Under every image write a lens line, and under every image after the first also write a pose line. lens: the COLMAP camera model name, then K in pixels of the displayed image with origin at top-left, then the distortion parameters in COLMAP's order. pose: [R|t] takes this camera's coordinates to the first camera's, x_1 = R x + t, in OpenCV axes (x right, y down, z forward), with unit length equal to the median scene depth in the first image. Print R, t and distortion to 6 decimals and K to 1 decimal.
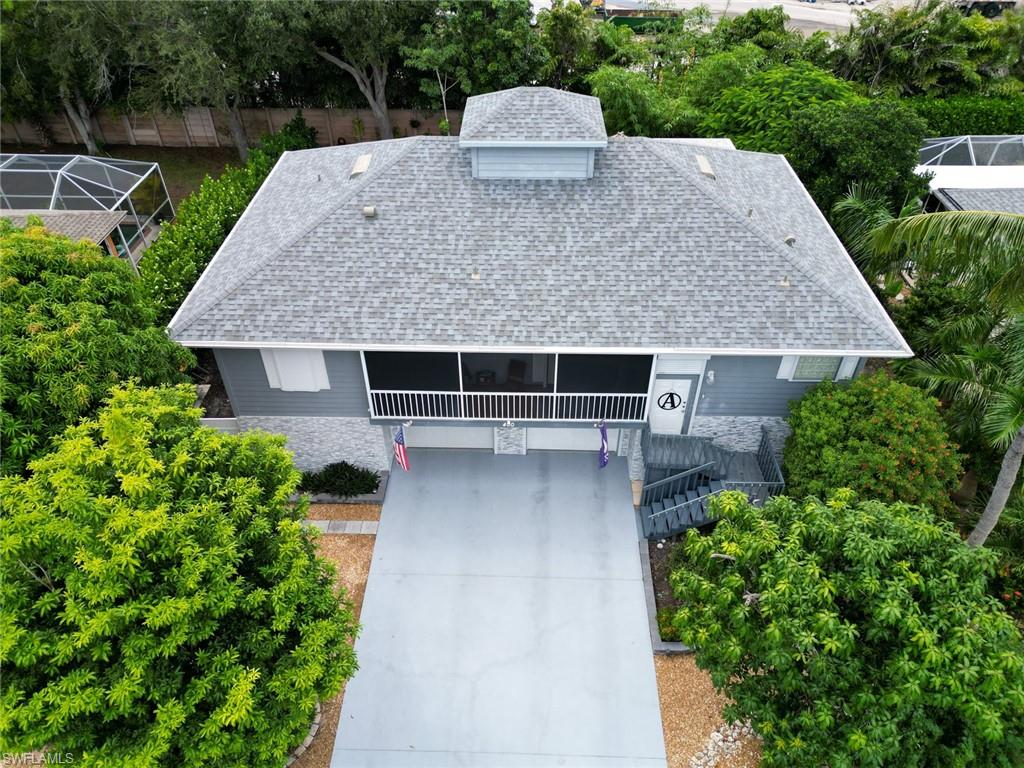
lens RADIAL K [[719.8, 0, 509.1], [0, 719.8, 389.3], [0, 0, 1]] dist [0.057609, -0.043080]
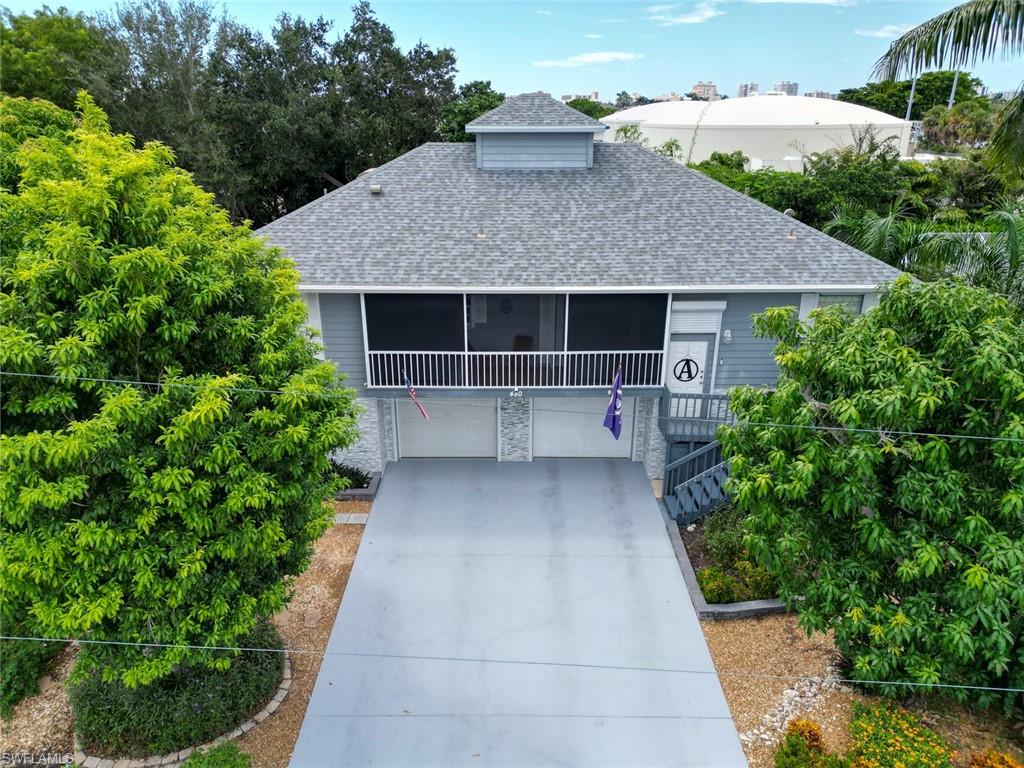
lens RADIAL K [[719.8, 0, 510.5], [0, 719.8, 386.0], [0, 0, 1]] dist [0.057609, -0.043080]
pose [[0.999525, -0.006393, 0.030151, -0.036965], [0.015811, 0.946083, -0.323538, 0.351404], [-0.026457, 0.323861, 0.945735, 0.125392]]
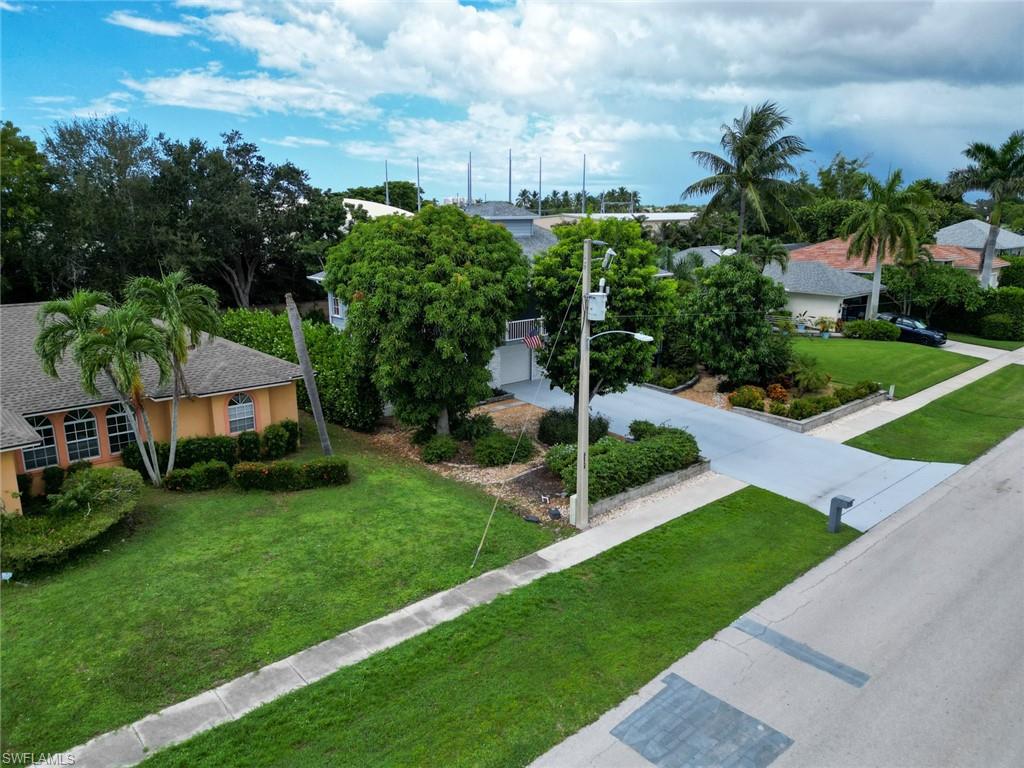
lens RADIAL K [[719.8, 0, 514.4], [0, 719.8, 377.1], [0, 0, 1]] dist [0.057609, -0.043080]
pose [[0.725209, -0.152523, 0.671422, -1.495404], [0.437707, 0.854874, -0.278574, 0.671927], [-0.531492, 0.495911, 0.686723, -0.255364]]
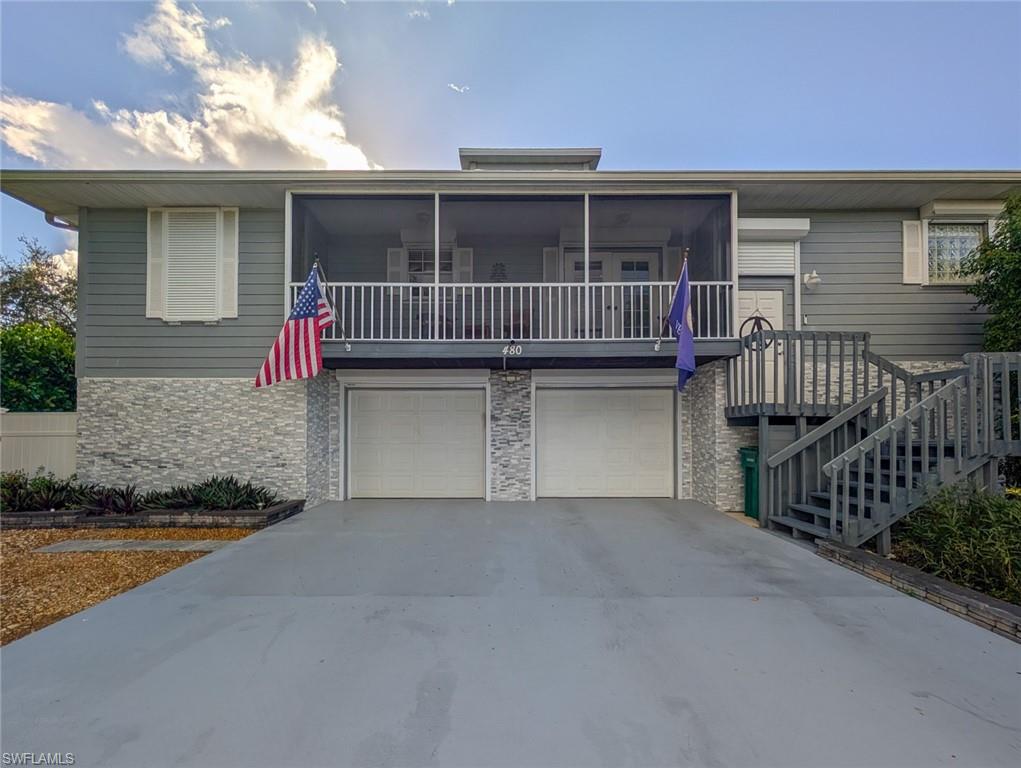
lens RADIAL K [[425.3, 0, 506.9], [0, 425.3, 422.7], [0, 0, 1]] dist [-0.003775, -0.000146]
pose [[0.999500, 0.003470, 0.031414, -0.016906], [0.018057, 0.753059, -0.657705, 0.339961], [-0.025939, 0.657943, 0.752621, 0.798806]]
